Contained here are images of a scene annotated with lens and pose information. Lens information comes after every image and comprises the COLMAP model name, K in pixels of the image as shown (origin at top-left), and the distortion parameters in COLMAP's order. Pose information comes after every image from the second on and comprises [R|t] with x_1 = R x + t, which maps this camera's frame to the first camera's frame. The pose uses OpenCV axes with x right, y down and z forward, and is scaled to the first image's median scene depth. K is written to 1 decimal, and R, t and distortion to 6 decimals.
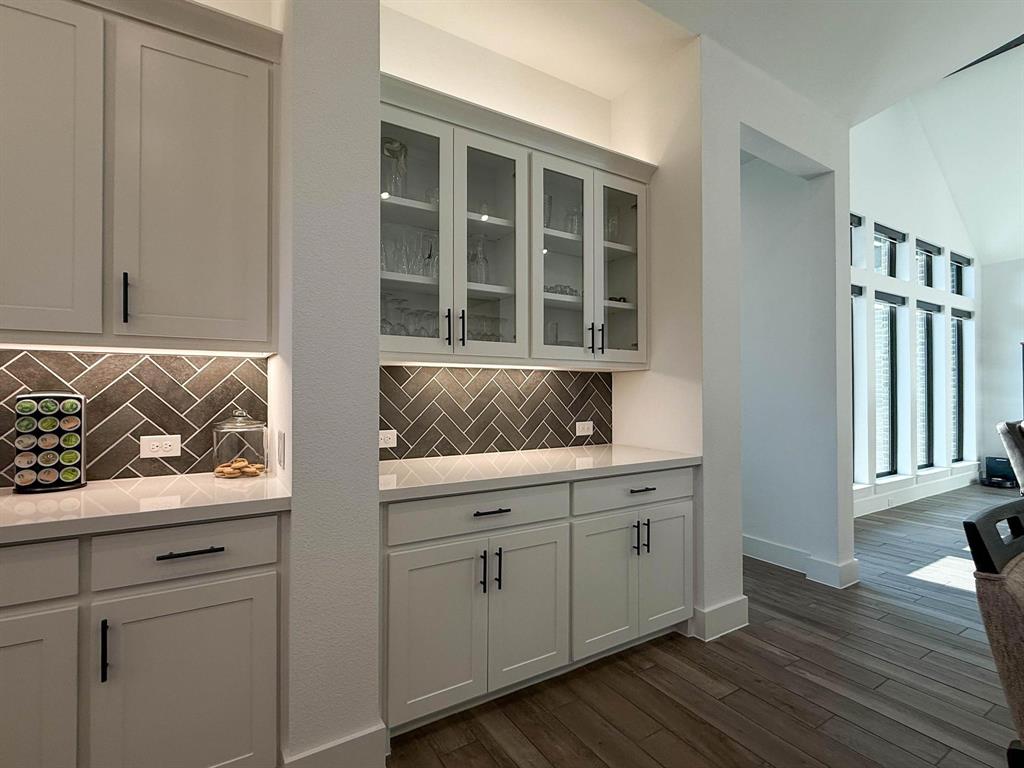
lens RADIAL K [[494.0, 0, 514.1], [0, 494.0, 389.8], [0, 0, 1]] dist [-0.002056, -0.001147]
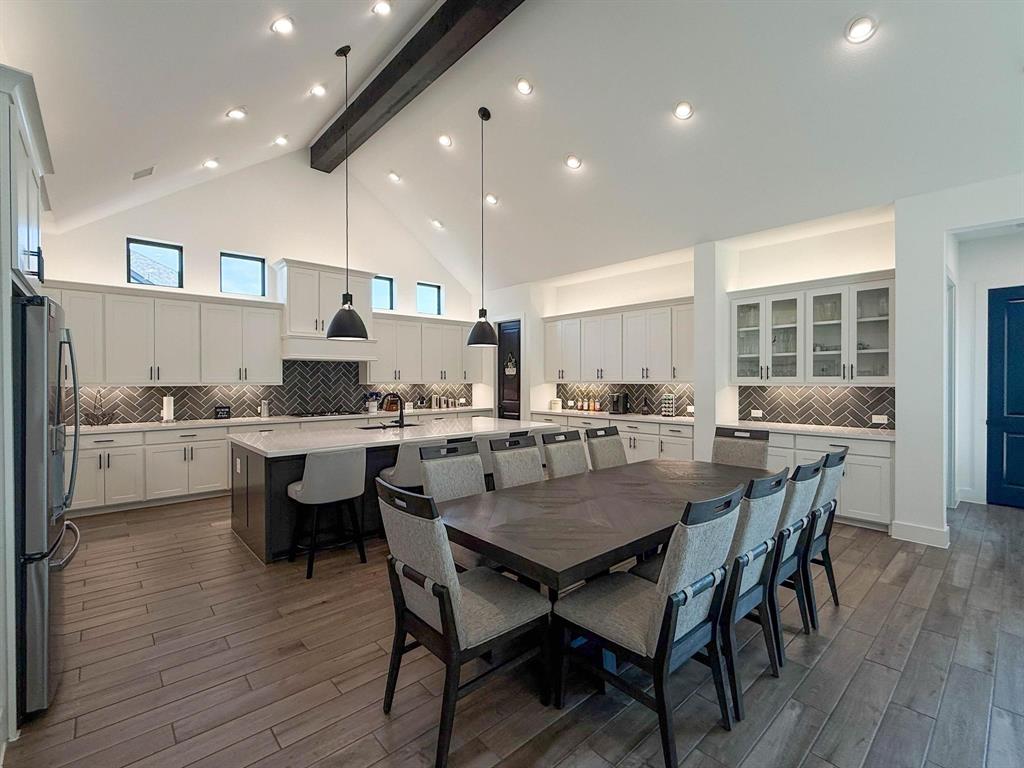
lens RADIAL K [[494.0, 0, 514.1], [0, 494.0, 389.8], [0, 0, 1]] dist [-0.002056, -0.001147]
pose [[0.174635, 0.027535, -0.984248, 1.991287], [0.014223, 0.999434, 0.030484, -0.118154], [0.984531, -0.019322, 0.174144, -0.693891]]
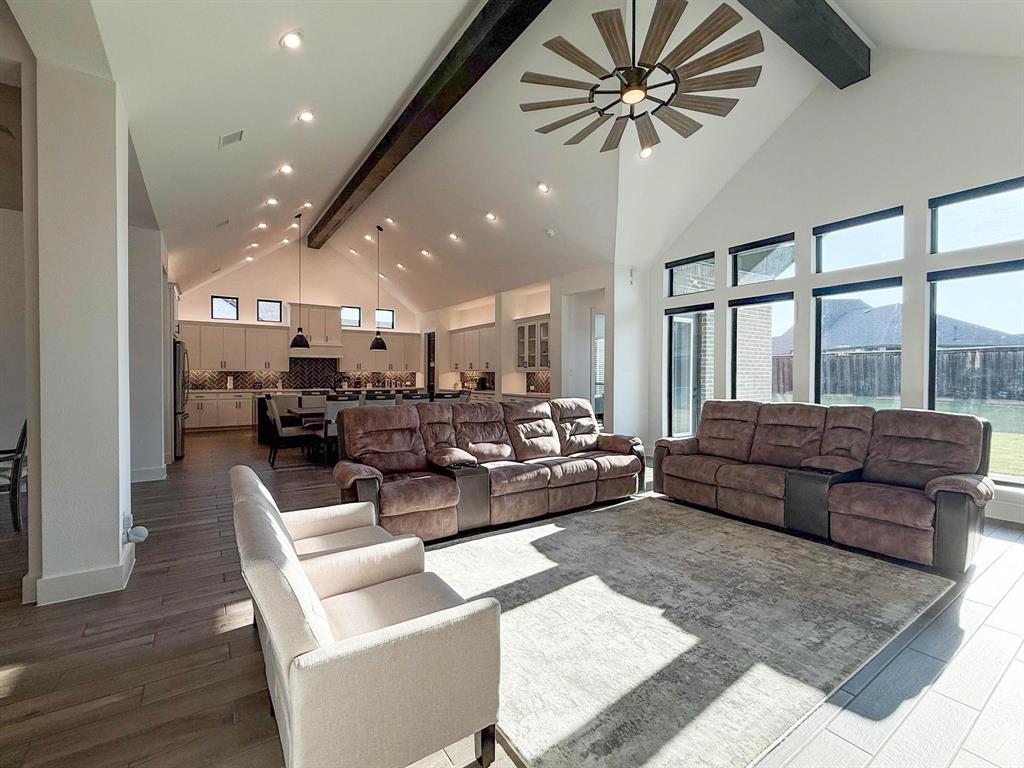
lens RADIAL K [[494.0, 0, 514.1], [0, 494.0, 389.8], [0, 0, 1]] dist [-0.002056, -0.001147]
pose [[0.025633, 0.038240, -0.998940, 4.179458], [0.010380, 0.999204, 0.038516, -0.060832], [0.999618, -0.011357, 0.025216, 0.695848]]
